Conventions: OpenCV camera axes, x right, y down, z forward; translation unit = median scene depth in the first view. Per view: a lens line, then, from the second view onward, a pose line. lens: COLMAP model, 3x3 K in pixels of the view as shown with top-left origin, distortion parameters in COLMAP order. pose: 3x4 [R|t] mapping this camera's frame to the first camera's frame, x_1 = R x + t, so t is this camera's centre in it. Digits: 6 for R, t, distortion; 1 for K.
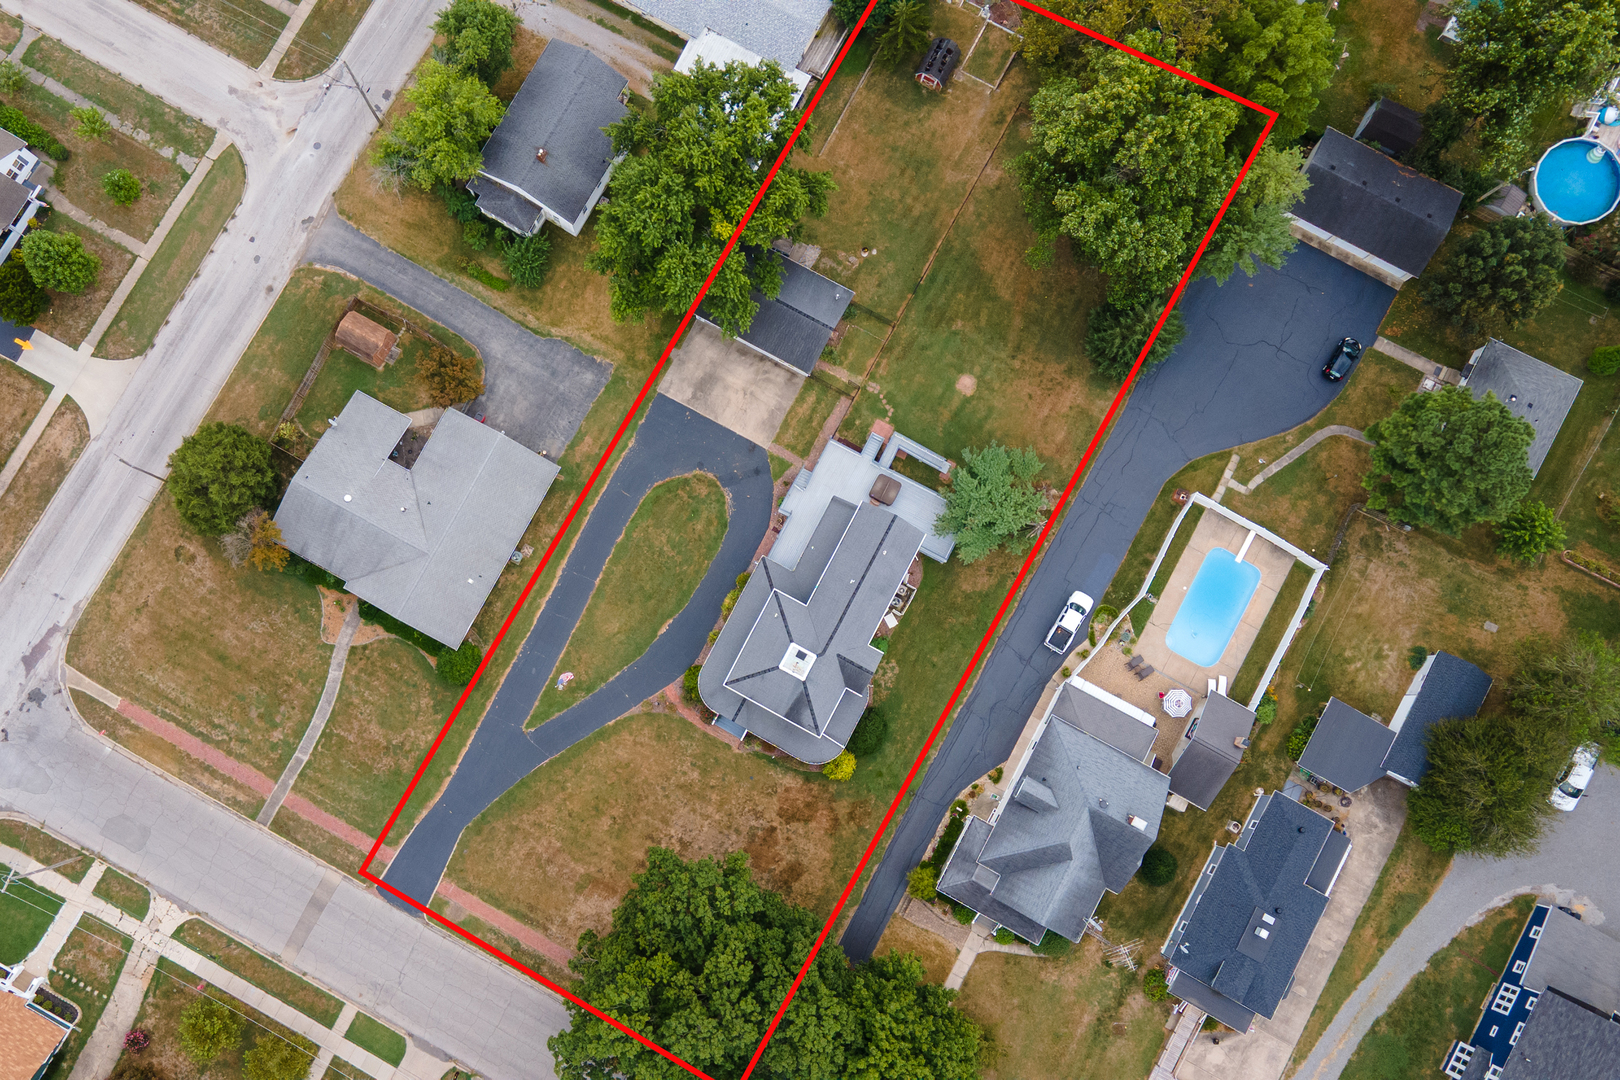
lens RADIAL K [[1419.4, 0, 716.3], [0, 1419.4, 534.4], [0, 0, 1]] dist [0.027295, 0.006879]
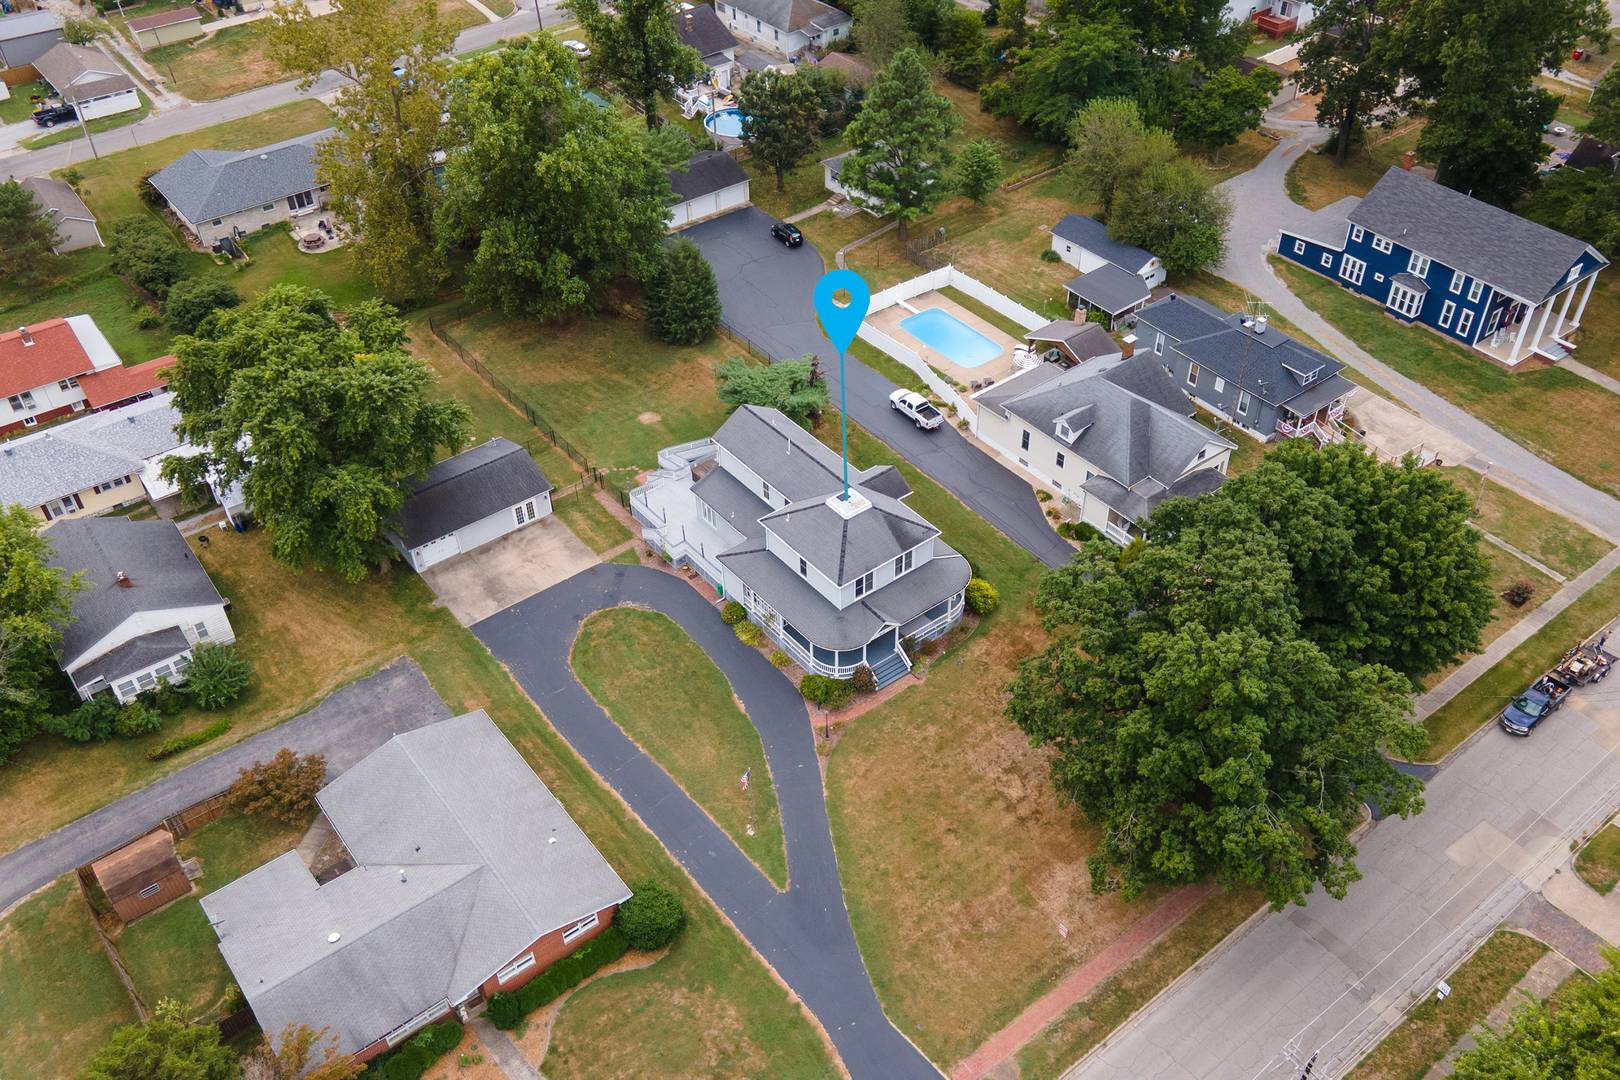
lens RADIAL K [[1402.3, 0, 833.2], [0, 1402.3, 538.8], [0, 0, 1]] dist [0.030205, -0.002173]
pose [[0.390376, -0.588257, 0.708209, -0.502176], [0.913582, 0.342686, -0.218937, 0.248069], [-0.113902, 0.732475, 0.671197, 0.421335]]
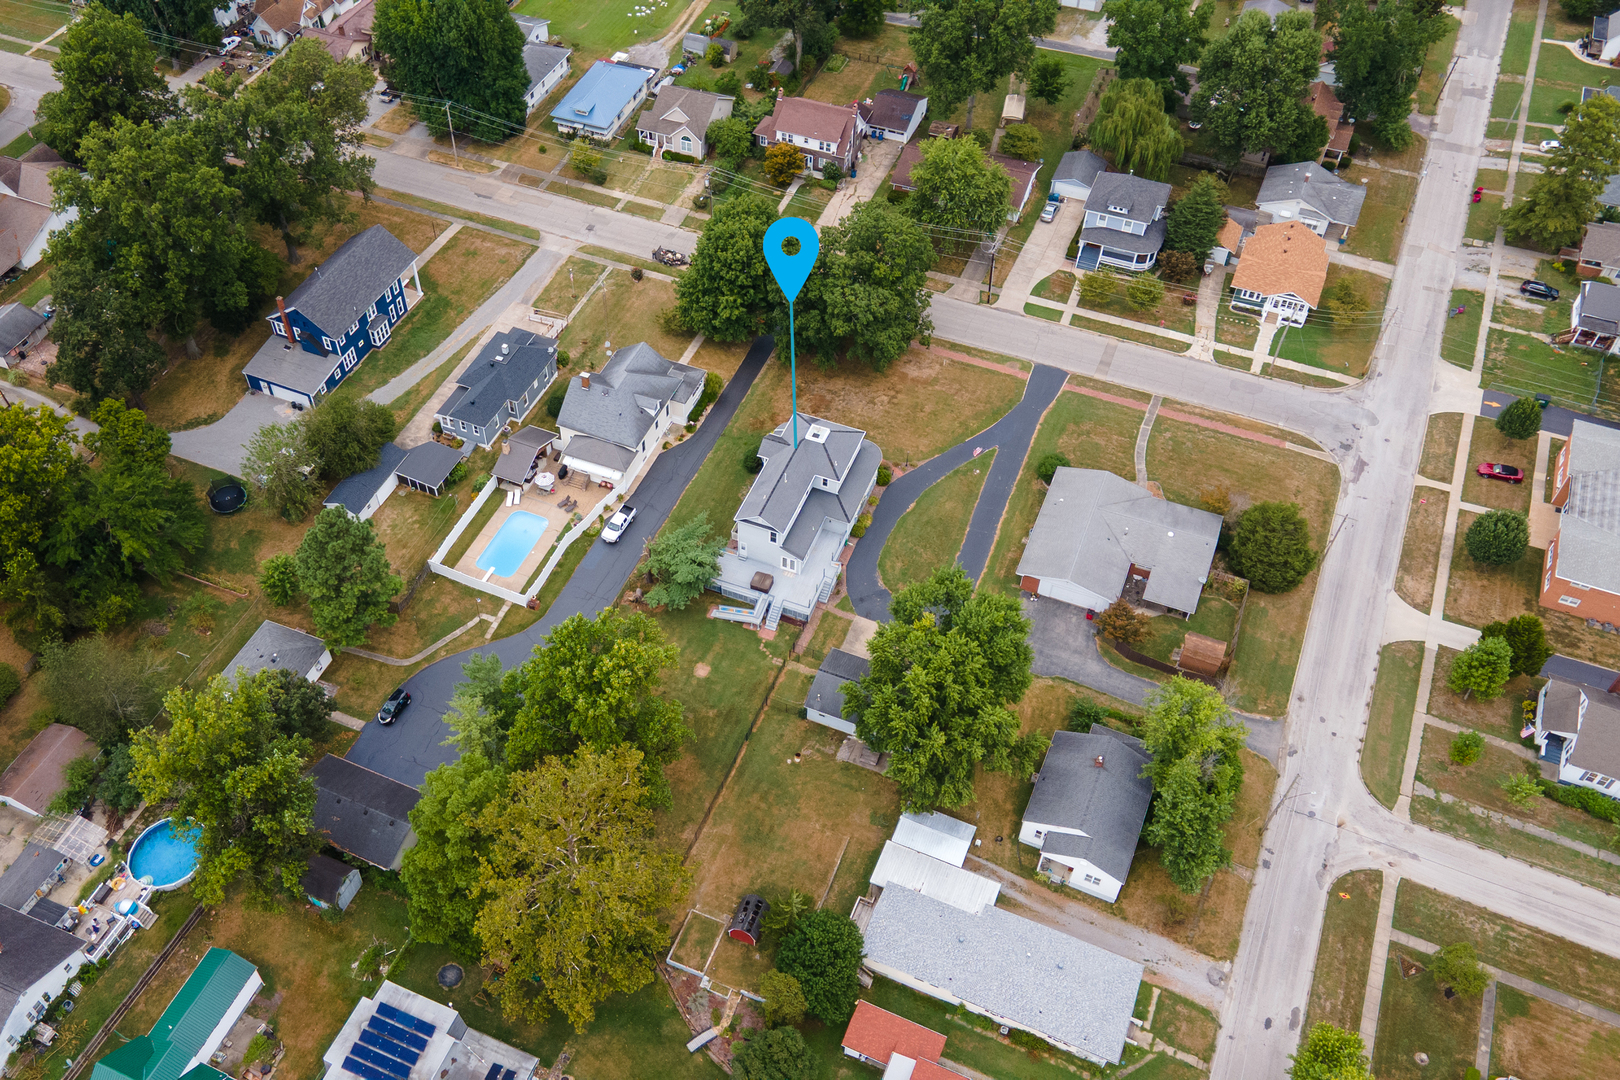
lens RADIAL K [[1419.4, 0, 716.3], [0, 1419.4, 534.4], [0, 0, 1]] dist [0.027295, 0.006879]
pose [[-0.995742, 0.086999, -0.030465, 0.194652], [-0.080103, -0.653143, 0.752986, -0.966146], [0.045611, 0.752221, 0.657331, 0.115596]]
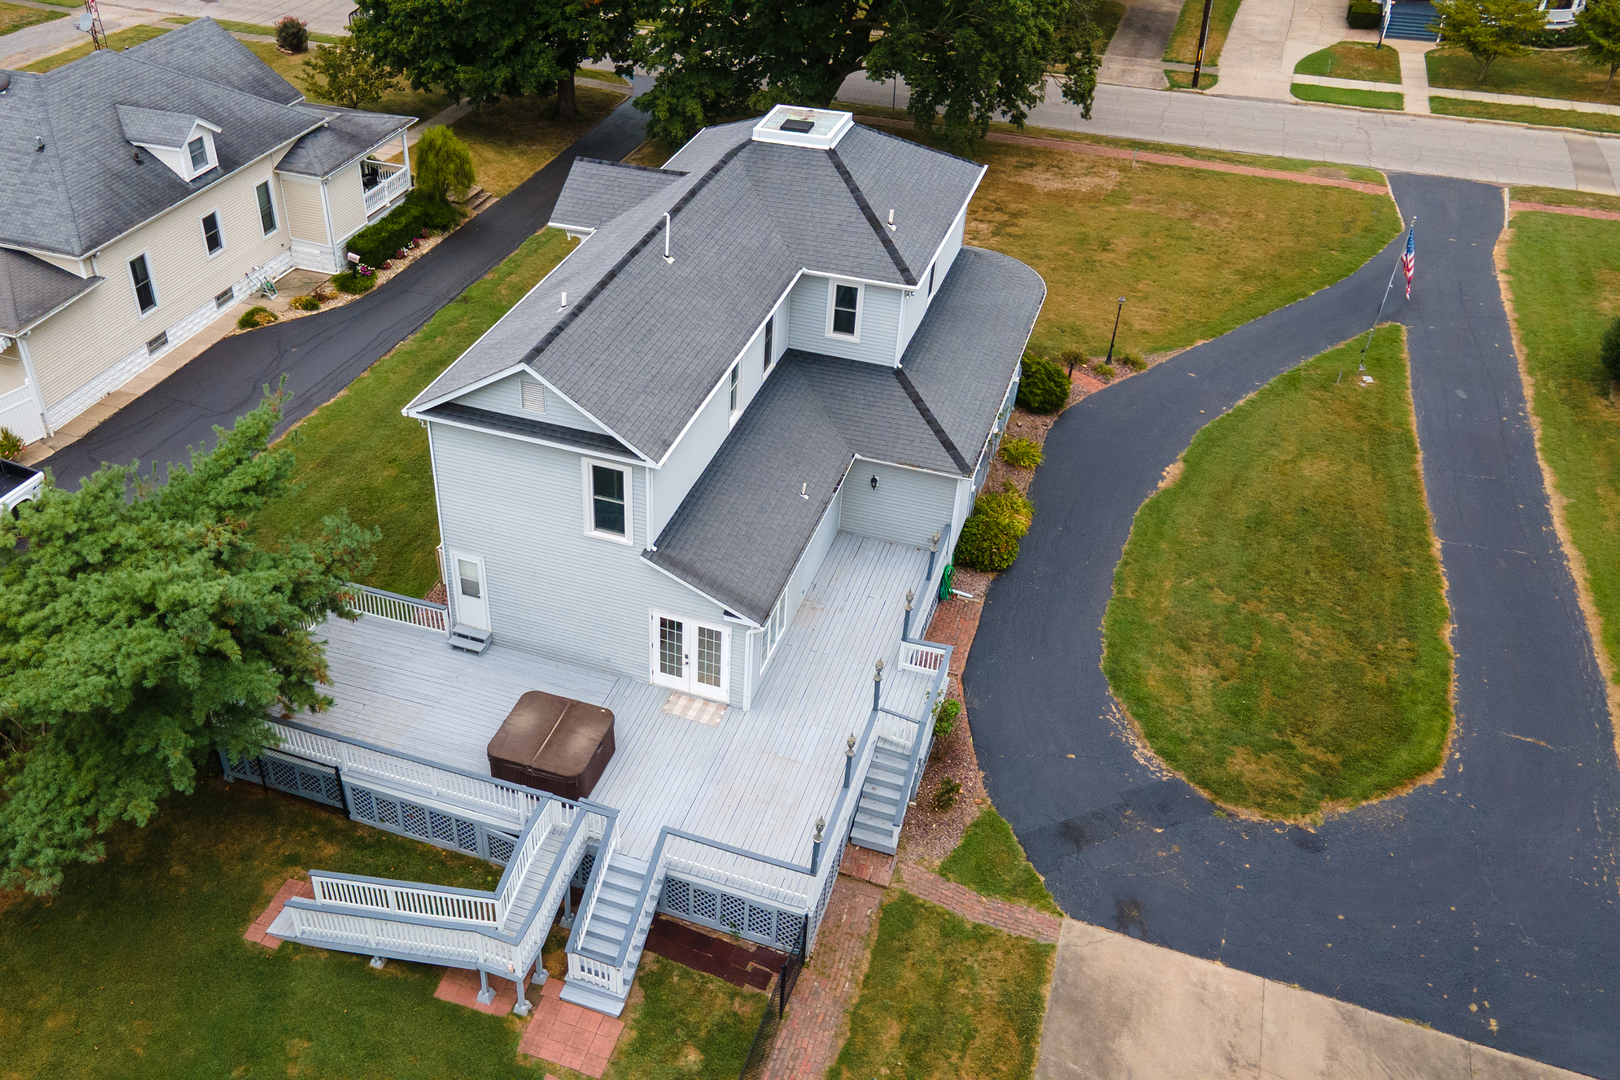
lens RADIAL K [[1401.4, 0, 668.1], [0, 1401.4, 543.9], [0, 0, 1]] dist [-0.009756, 0.101220]
pose [[-0.992697, 0.085728, -0.084869, 0.115899], [-0.115540, -0.473446, 0.873212, -0.226479], [0.034678, 0.876641, 0.479893, 0.849472]]
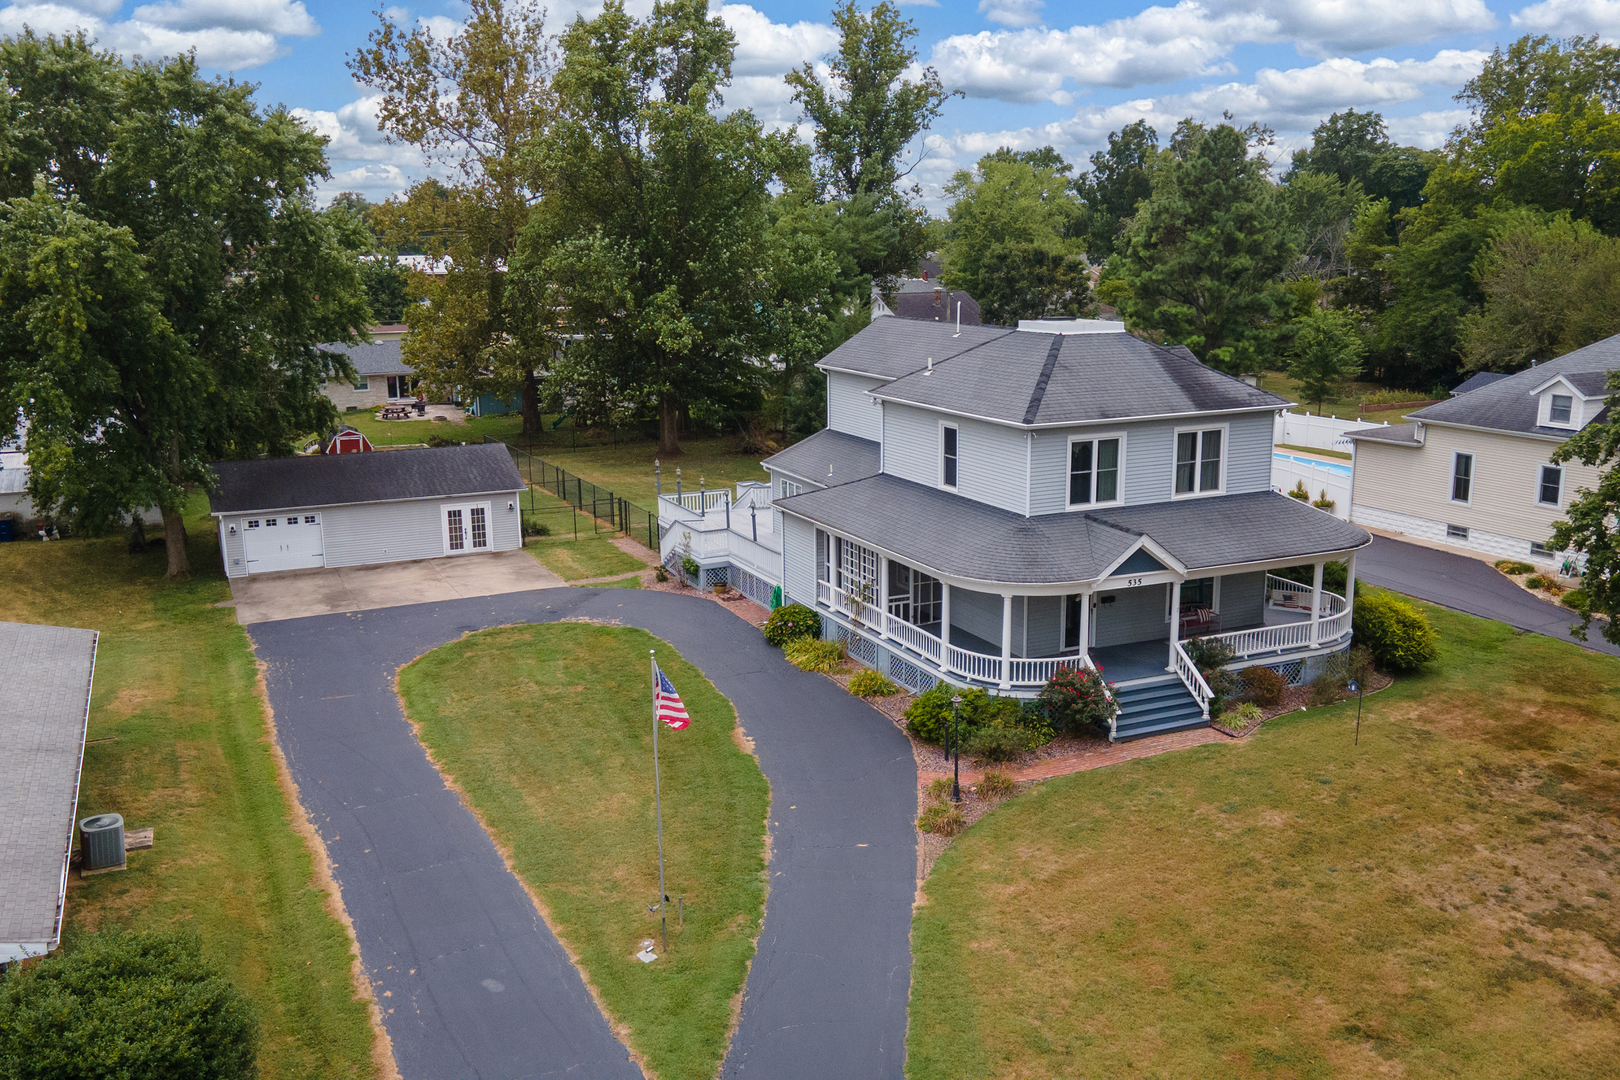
lens RADIAL K [[1402.3, 0, 833.2], [0, 1402.3, 538.8], [0, 0, 1]] dist [0.030205, -0.002173]
pose [[0.584670, -0.157625, 0.795811, -0.249640], [0.804394, 0.240087, -0.543423, 0.228218], [-0.105406, 0.957869, 0.267165, 0.883380]]
